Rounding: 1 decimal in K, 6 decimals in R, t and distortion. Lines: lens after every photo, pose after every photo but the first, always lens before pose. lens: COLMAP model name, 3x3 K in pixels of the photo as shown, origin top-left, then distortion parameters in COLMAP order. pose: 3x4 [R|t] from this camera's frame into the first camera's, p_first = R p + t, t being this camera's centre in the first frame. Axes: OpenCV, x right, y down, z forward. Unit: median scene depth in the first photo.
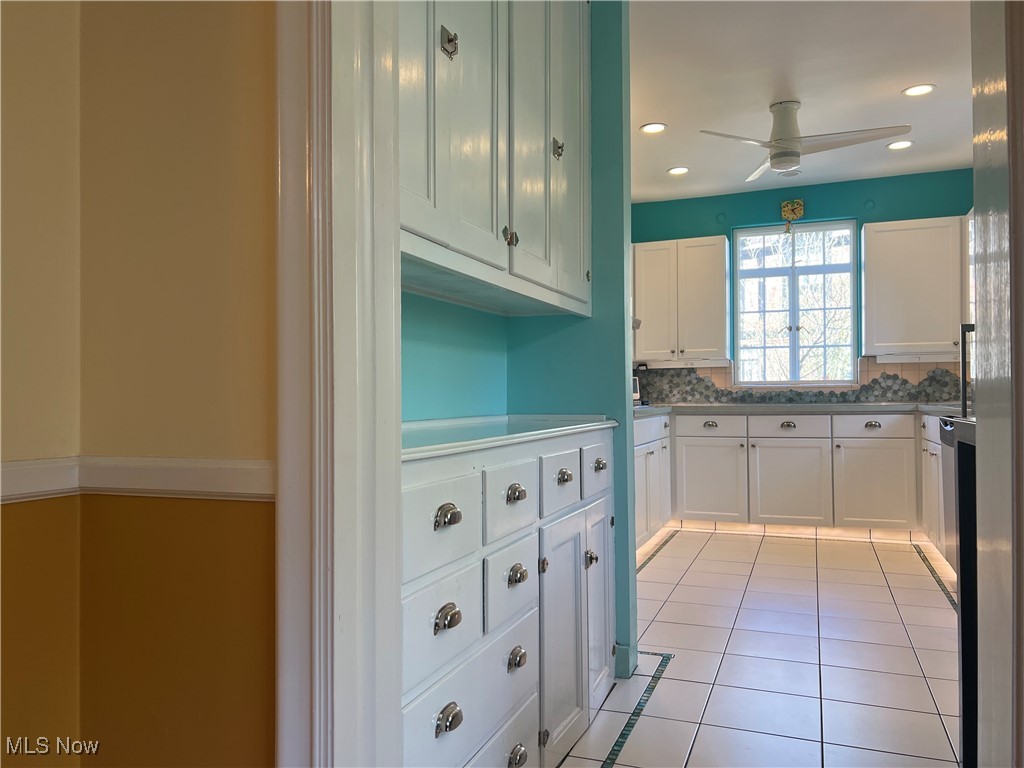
lens RADIAL K [[768.4, 0, 508.6], [0, 768.4, 392.0], [0, 0, 1]] dist [0.042057, -0.036193]
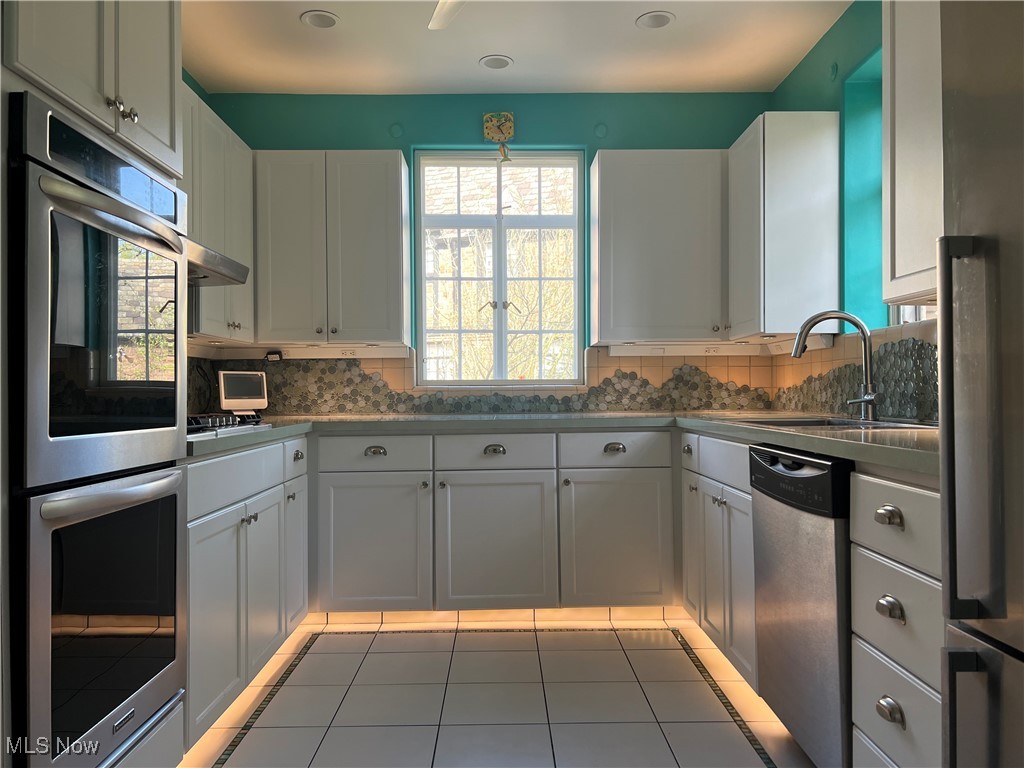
lens RADIAL K [[768.4, 0, 505.8], [0, 768.4, 381.5], [0, 0, 1]] dist [0.042057, -0.036193]
pose [[0.928552, 0.006697, 0.371143, 0.128844], [-0.002347, 0.999923, -0.012170, -0.005340], [-0.371196, 0.010430, 0.928496, 0.388681]]
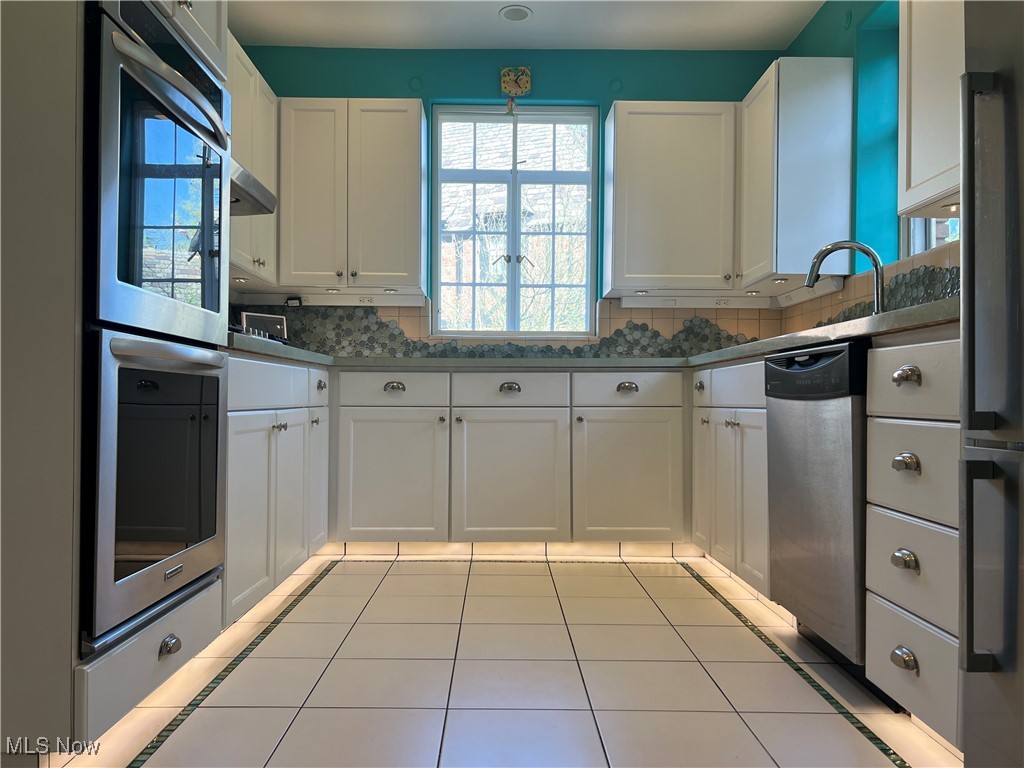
lens RADIAL K [[768.4, 0, 495.8], [0, 768.4, 384.7], [0, 0, 1]] dist [0.042057, -0.036193]
pose [[0.932253, 0.020803, 0.361207, 0.111019], [-0.016167, 0.999744, -0.015850, 0.048067], [-0.361444, 0.008937, 0.932351, 0.380249]]
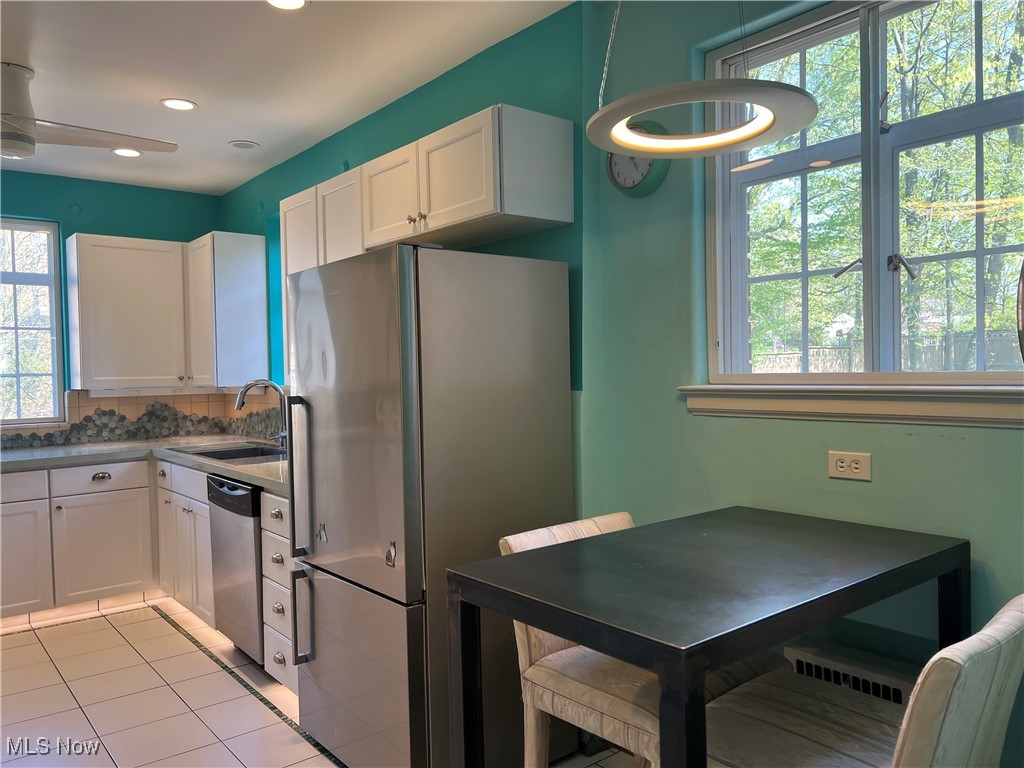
lens RADIAL K [[768.4, 0, 501.9], [0, 768.4, 388.8], [0, 0, 1]] dist [0.042057, -0.036193]
pose [[0.502460, -0.027034, 0.864178, -0.035022], [0.014963, 0.999633, 0.022572, -0.060094], [-0.864471, 0.001589, 0.502680, 0.179128]]
